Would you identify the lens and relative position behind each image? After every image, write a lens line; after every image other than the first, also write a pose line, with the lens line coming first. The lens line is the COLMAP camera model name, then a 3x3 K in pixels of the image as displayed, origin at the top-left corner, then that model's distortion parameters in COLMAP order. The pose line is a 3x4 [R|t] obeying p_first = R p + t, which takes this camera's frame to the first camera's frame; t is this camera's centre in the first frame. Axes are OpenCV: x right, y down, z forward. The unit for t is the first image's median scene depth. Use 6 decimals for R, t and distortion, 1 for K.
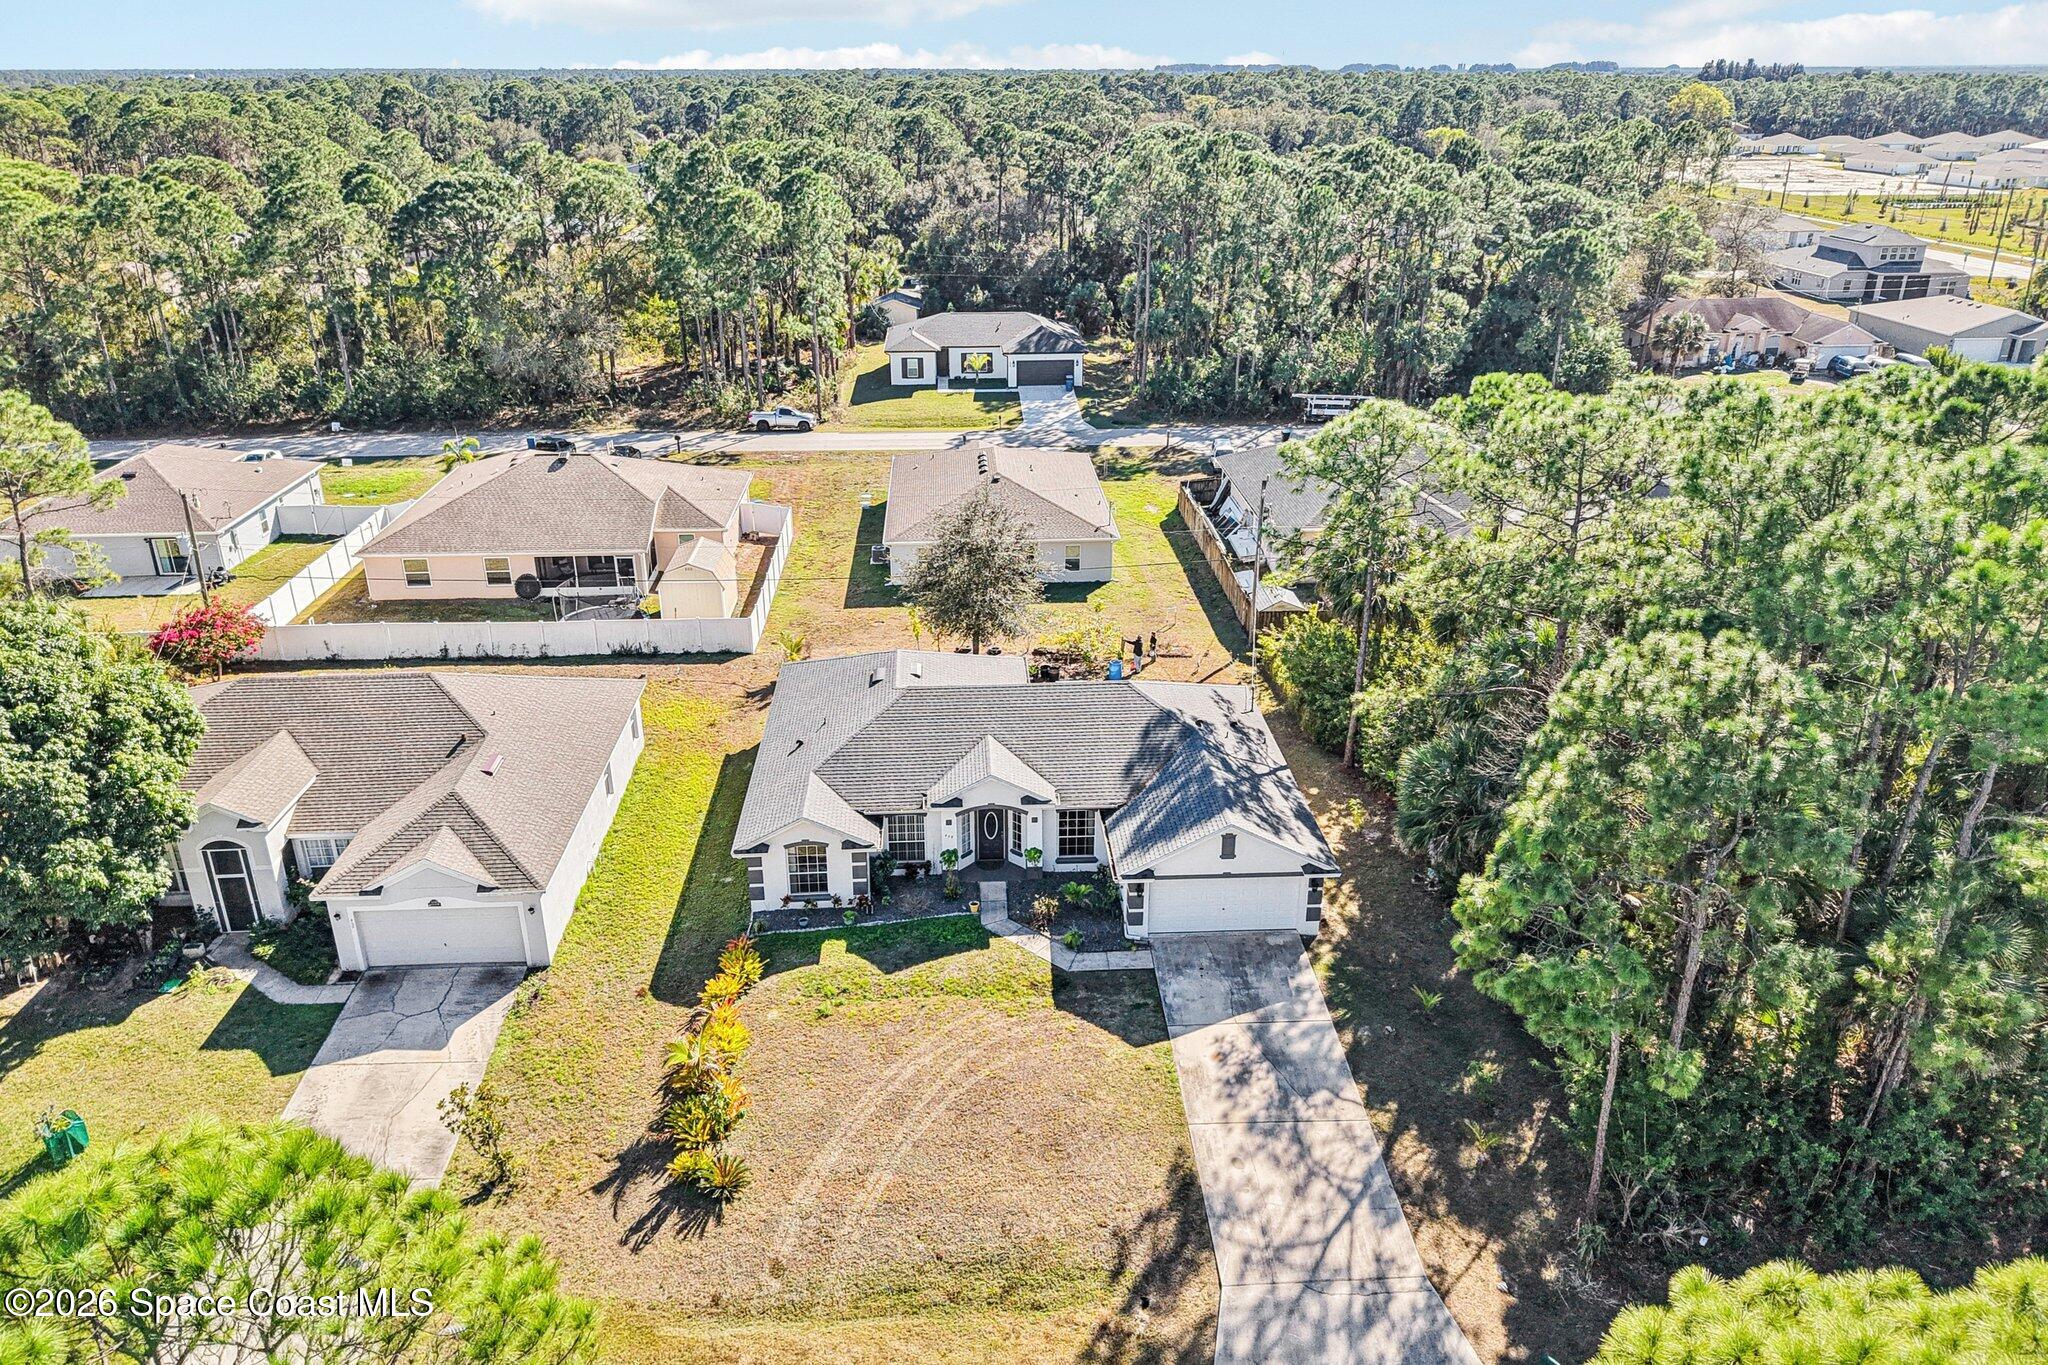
lens RADIAL K [[1476.0, 0, 1024.0], [0, 1476.0, 682.5], [0, 0, 1]] dist [0.048157, -0.054331]
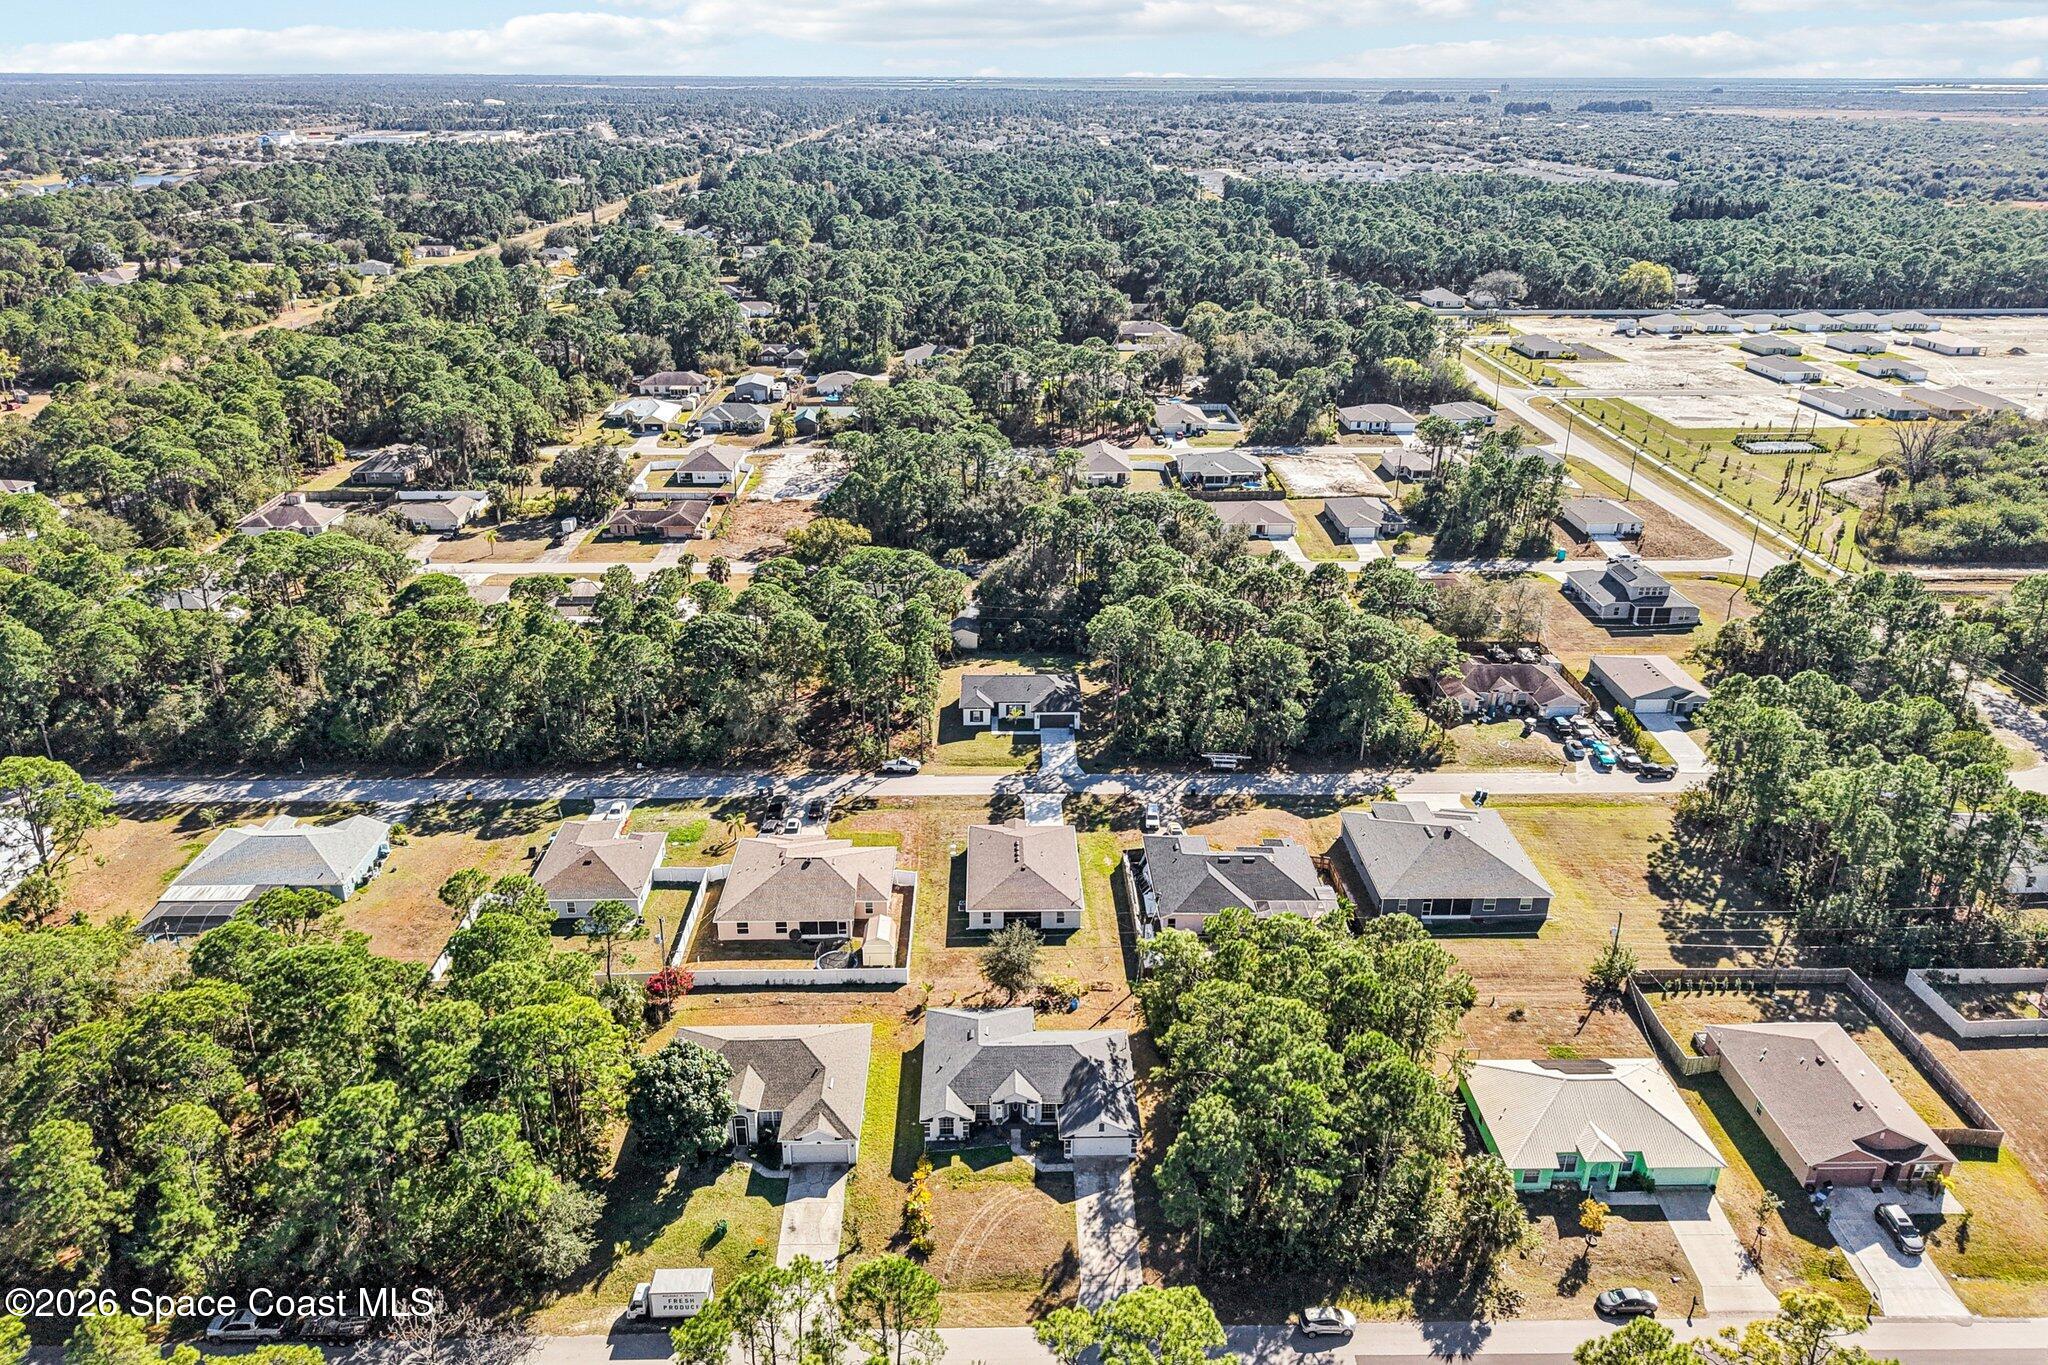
lens RADIAL K [[1476.0, 0, 1024.0], [0, 1476.0, 682.5], [0, 0, 1]] dist [0.048157, -0.054331]
pose [[0.999526, 0.016540, -0.025957, 0.050933], [-0.016493, 0.999862, 0.002028, -0.680959], [0.025987, -0.001598, 0.999661, -1.671216]]
